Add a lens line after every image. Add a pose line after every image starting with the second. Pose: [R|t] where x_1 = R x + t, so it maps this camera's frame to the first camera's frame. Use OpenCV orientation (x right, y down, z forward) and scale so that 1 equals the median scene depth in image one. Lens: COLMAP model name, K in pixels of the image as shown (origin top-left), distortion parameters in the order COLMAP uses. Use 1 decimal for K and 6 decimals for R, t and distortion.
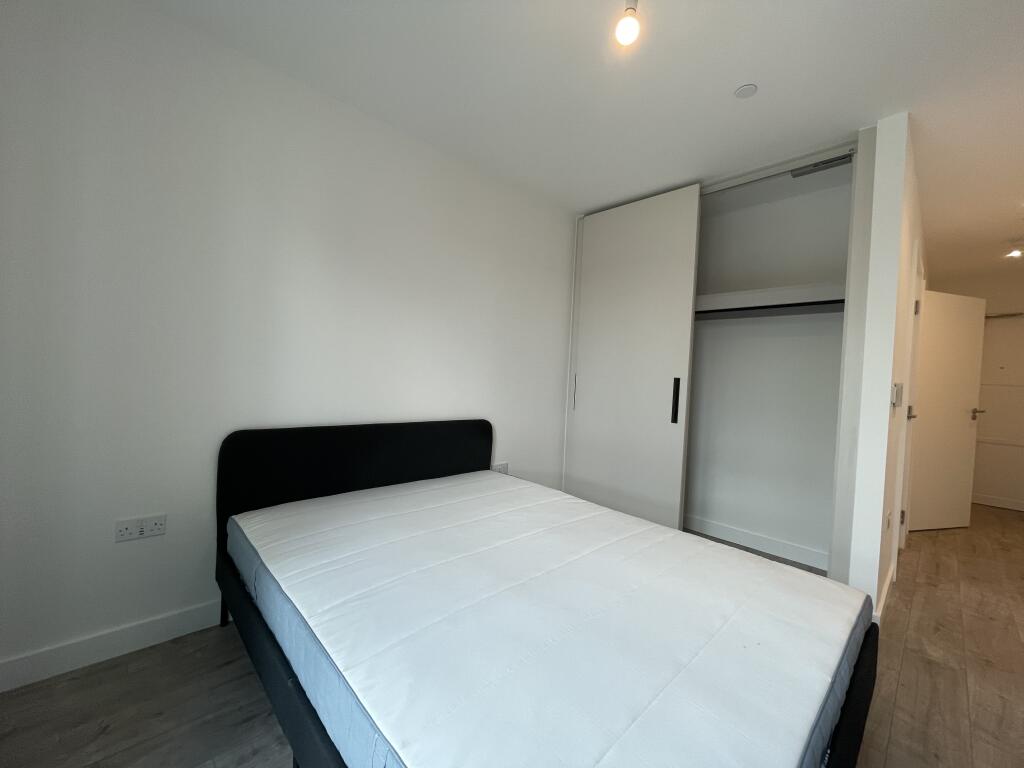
lens RADIAL K [[414.3, 0, 514.3], [0, 414.3, 382.7], [0, 0, 1]] dist [-0.003068, -0.000078]
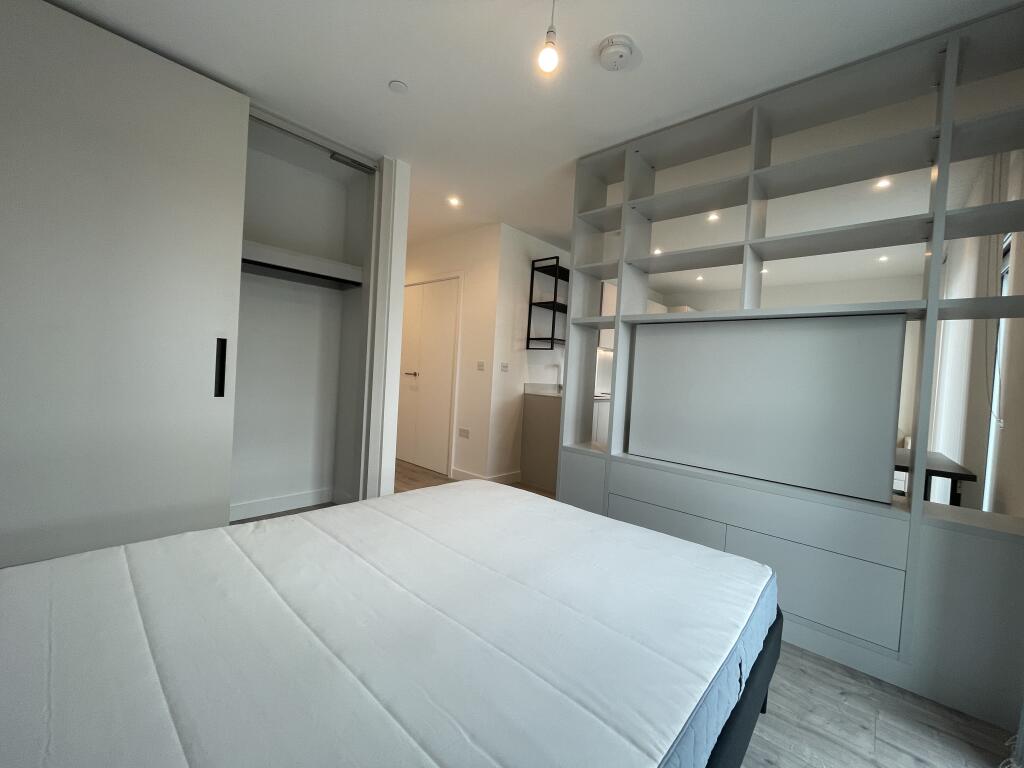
lens RADIAL K [[414.3, 0, 509.7], [0, 414.3, 381.4], [0, 0, 1]] dist [-0.003068, -0.000078]
pose [[-0.054852, -0.078782, 0.995382, -0.488386], [-0.042027, 0.996181, 0.076529, -0.016649], [-0.997610, -0.037635, -0.057954, 0.586088]]
